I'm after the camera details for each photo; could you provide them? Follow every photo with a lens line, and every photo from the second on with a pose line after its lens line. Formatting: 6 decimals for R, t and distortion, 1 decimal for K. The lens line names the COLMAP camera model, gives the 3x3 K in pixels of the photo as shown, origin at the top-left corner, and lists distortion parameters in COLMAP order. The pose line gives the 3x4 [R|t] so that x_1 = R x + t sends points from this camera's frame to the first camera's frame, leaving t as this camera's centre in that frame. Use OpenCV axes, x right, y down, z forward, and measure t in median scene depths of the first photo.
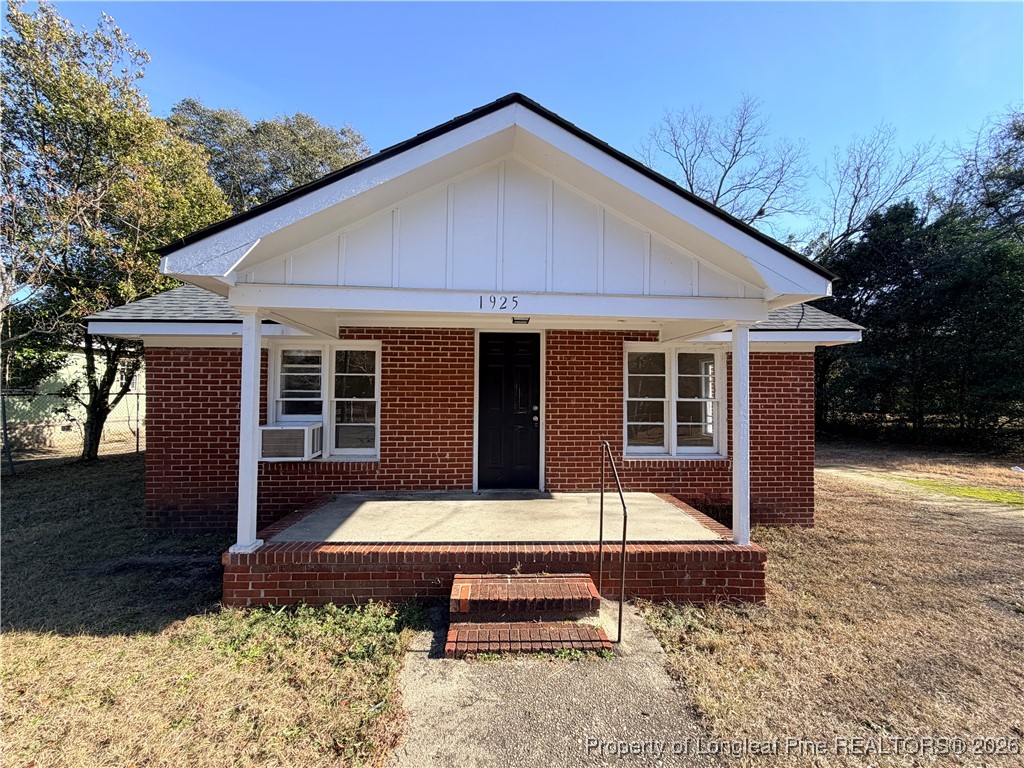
lens RADIAL K [[406.2, 0, 512.0], [0, 406.2, 384.0], [0, 0, 1]] dist [0.001724, 0.000465]
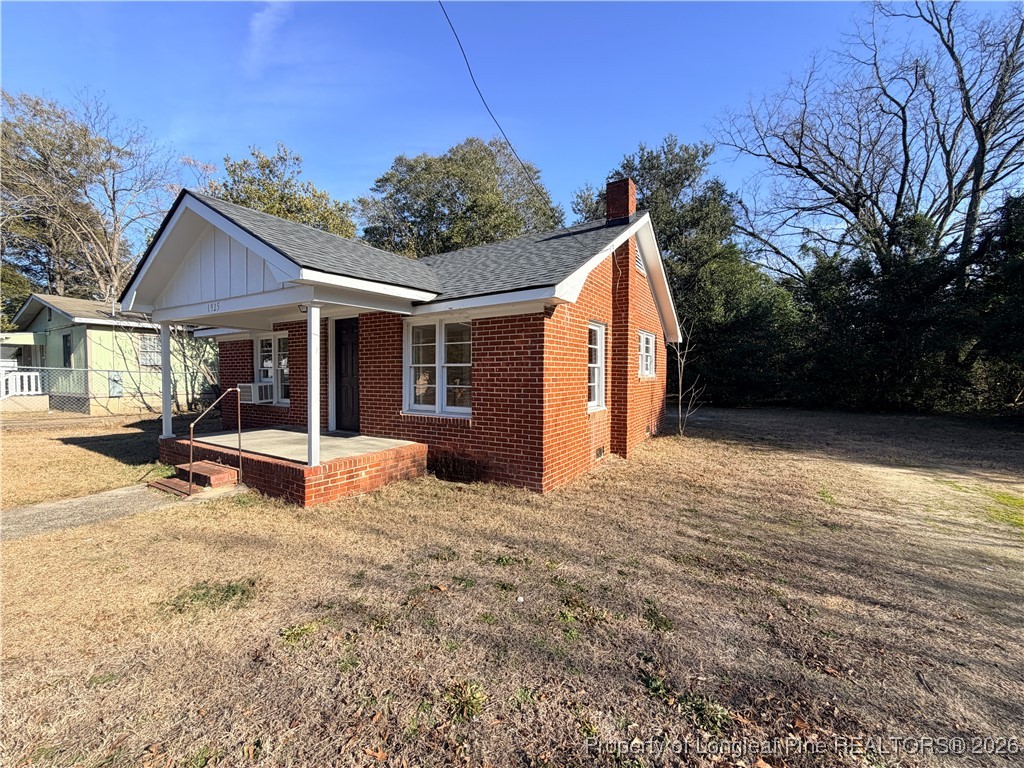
lens RADIAL K [[406.2, 0, 512.0], [0, 406.2, 384.0], [0, 0, 1]] dist [0.001724, 0.000465]
pose [[0.829150, 0.007918, -0.558970, 1.247616], [0.022096, 0.998654, 0.046923, 0.044168], [0.558589, -0.051258, 0.827859, 0.167675]]
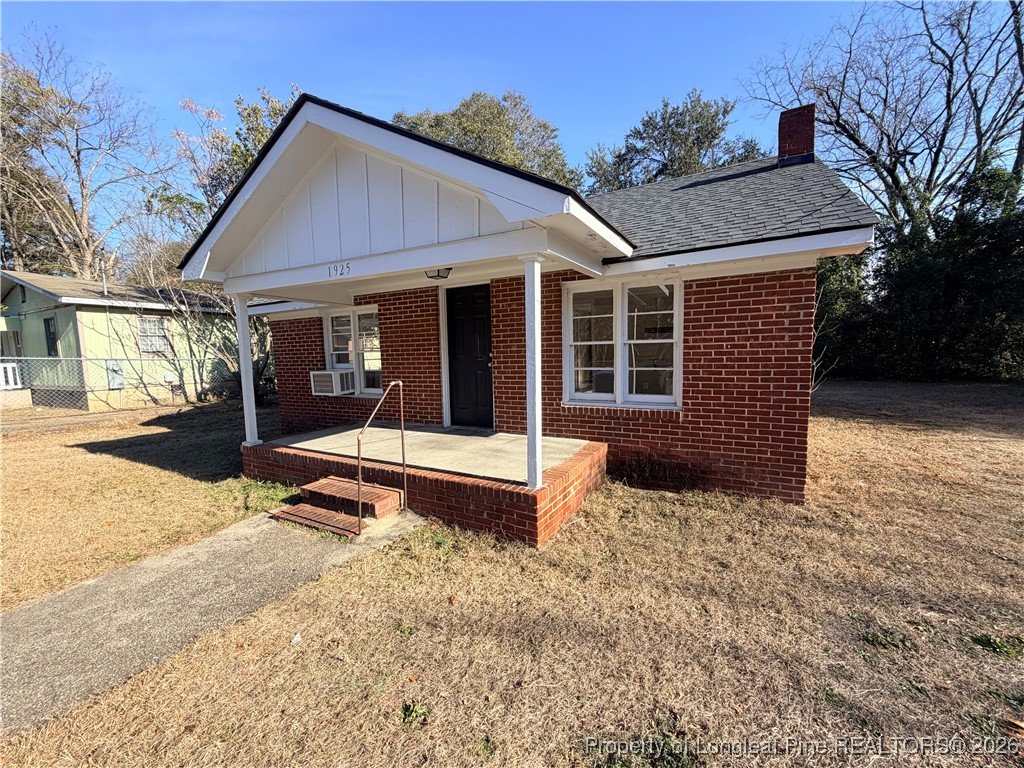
lens RADIAL K [[406.2, 0, 512.0], [0, 406.2, 384.0], [0, 0, 1]] dist [0.001724, 0.000465]
pose [[0.856913, 0.014877, -0.515246, 0.675821], [0.046861, 0.993196, 0.106613, 0.024324], [0.513327, -0.115503, 0.850385, 0.107998]]
